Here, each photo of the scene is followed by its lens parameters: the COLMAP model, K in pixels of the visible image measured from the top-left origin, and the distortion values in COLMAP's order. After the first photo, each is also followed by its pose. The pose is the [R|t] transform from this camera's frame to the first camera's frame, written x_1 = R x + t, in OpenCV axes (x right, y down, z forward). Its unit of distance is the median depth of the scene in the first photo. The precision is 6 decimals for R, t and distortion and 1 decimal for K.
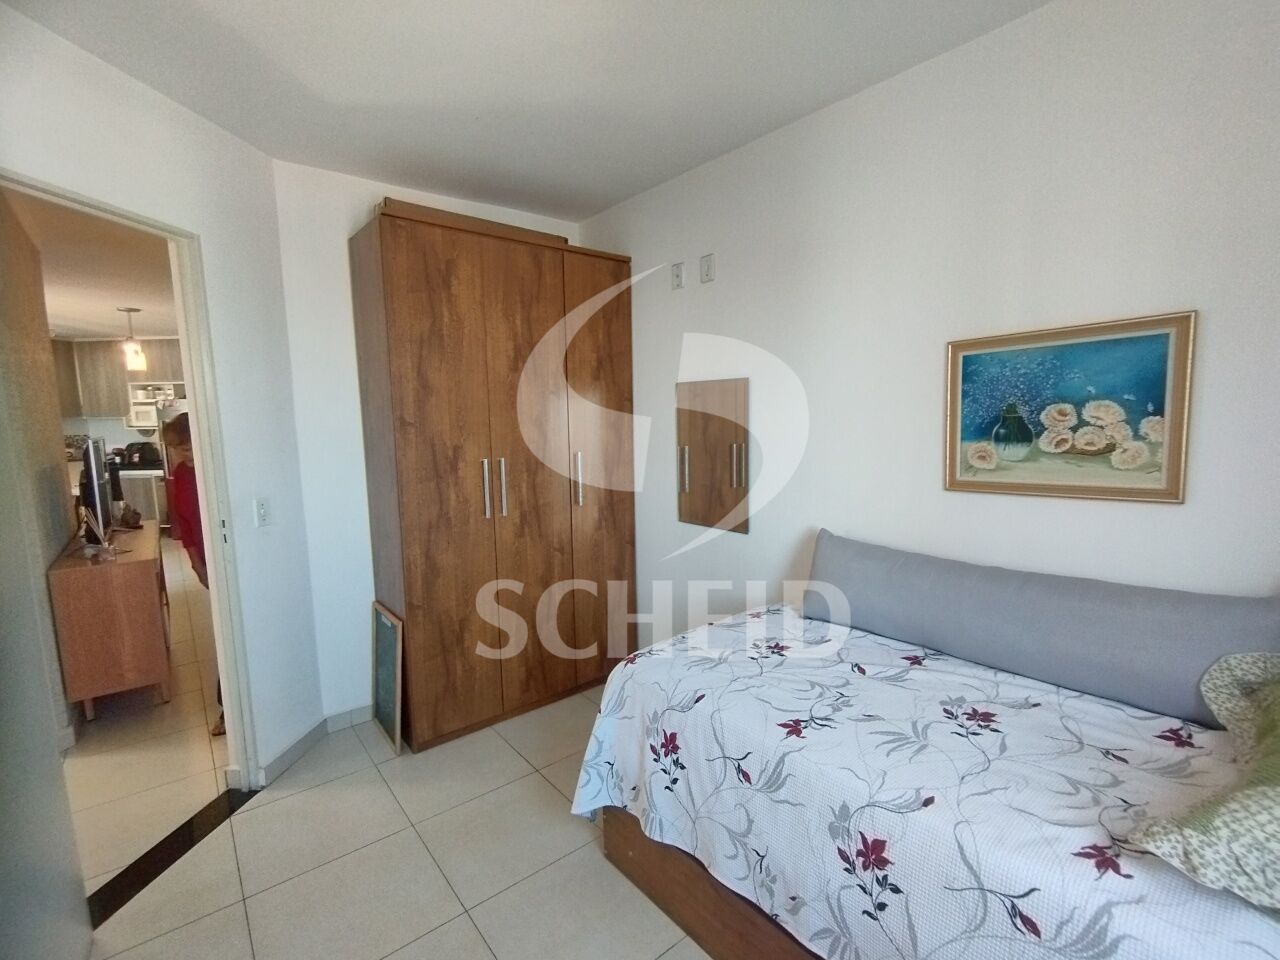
lens RADIAL K [[590.8, 0, 664.8], [0, 590.8, 489.0], [0, 0, 1]] dist [0.000501, 0.000259]
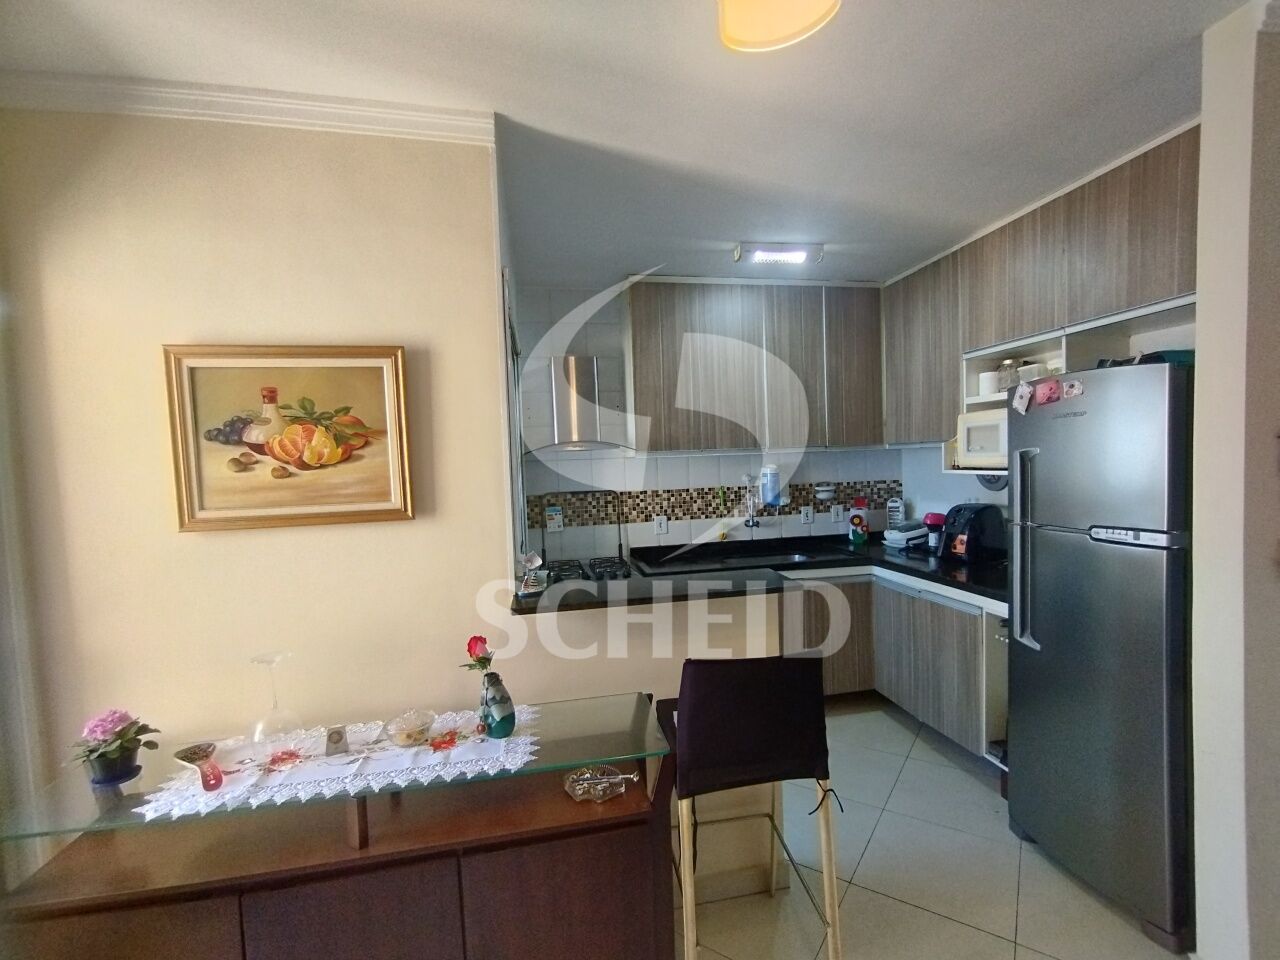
lens RADIAL K [[585.5, 0, 662.2], [0, 585.5, 489.4], [0, 0, 1]] dist [-0.009750, 0.011804]
pose [[0.268942, 0.051813, -0.961762, -1.559303], [-0.093321, 0.995256, 0.027522, -0.222810], [0.958625, 0.082351, 0.272501, 1.898738]]
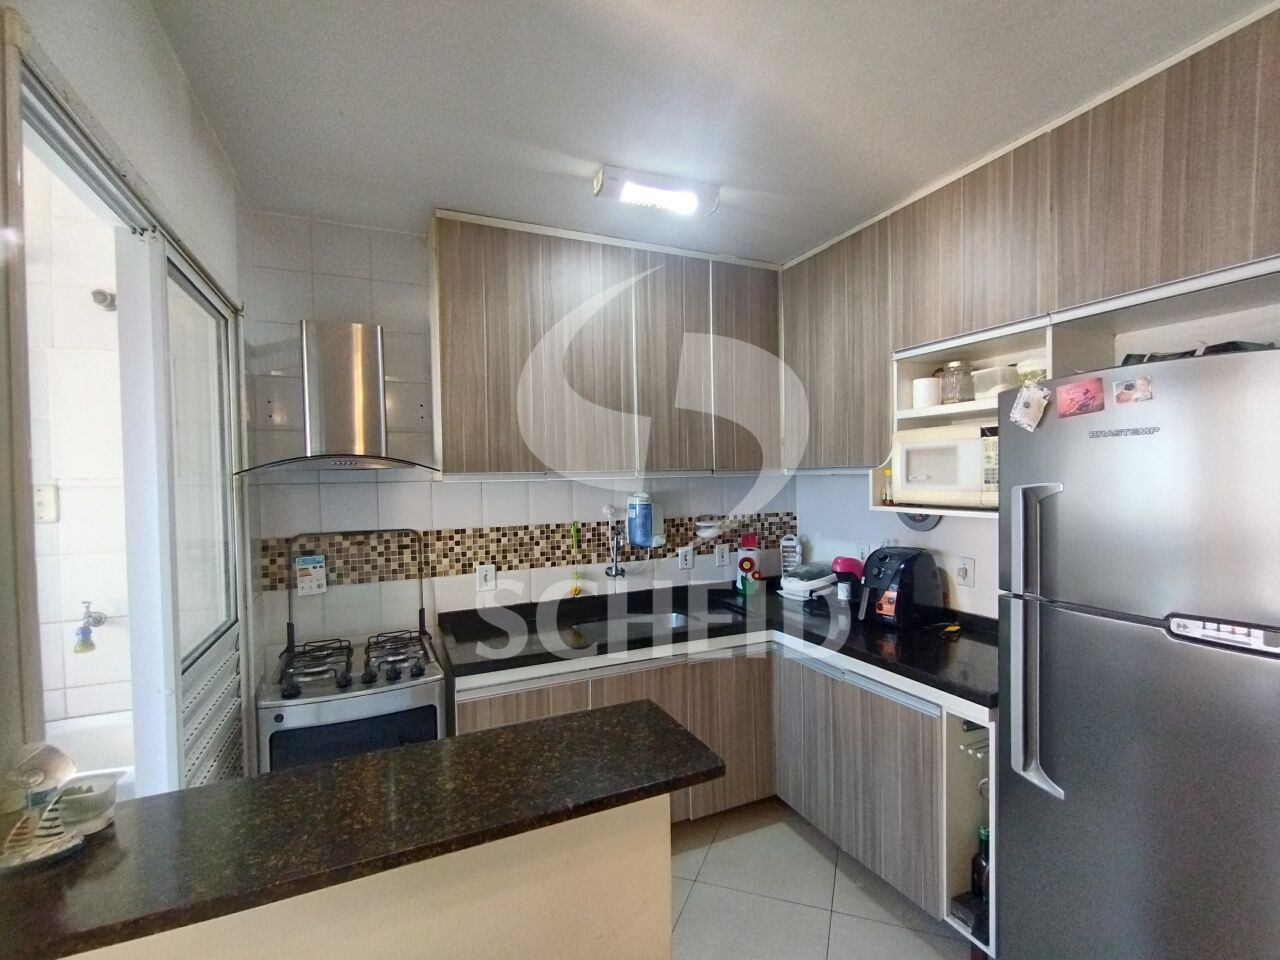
lens RADIAL K [[590.8, 0, 664.8], [0, 590.8, 489.0], [0, 0, 1]] dist [0.000501, 0.000259]
pose [[0.491376, 0.025066, -0.870587, -1.877763], [-0.101296, 0.994447, -0.028541, -0.247362], [0.865037, 0.102212, 0.491187, 2.033492]]
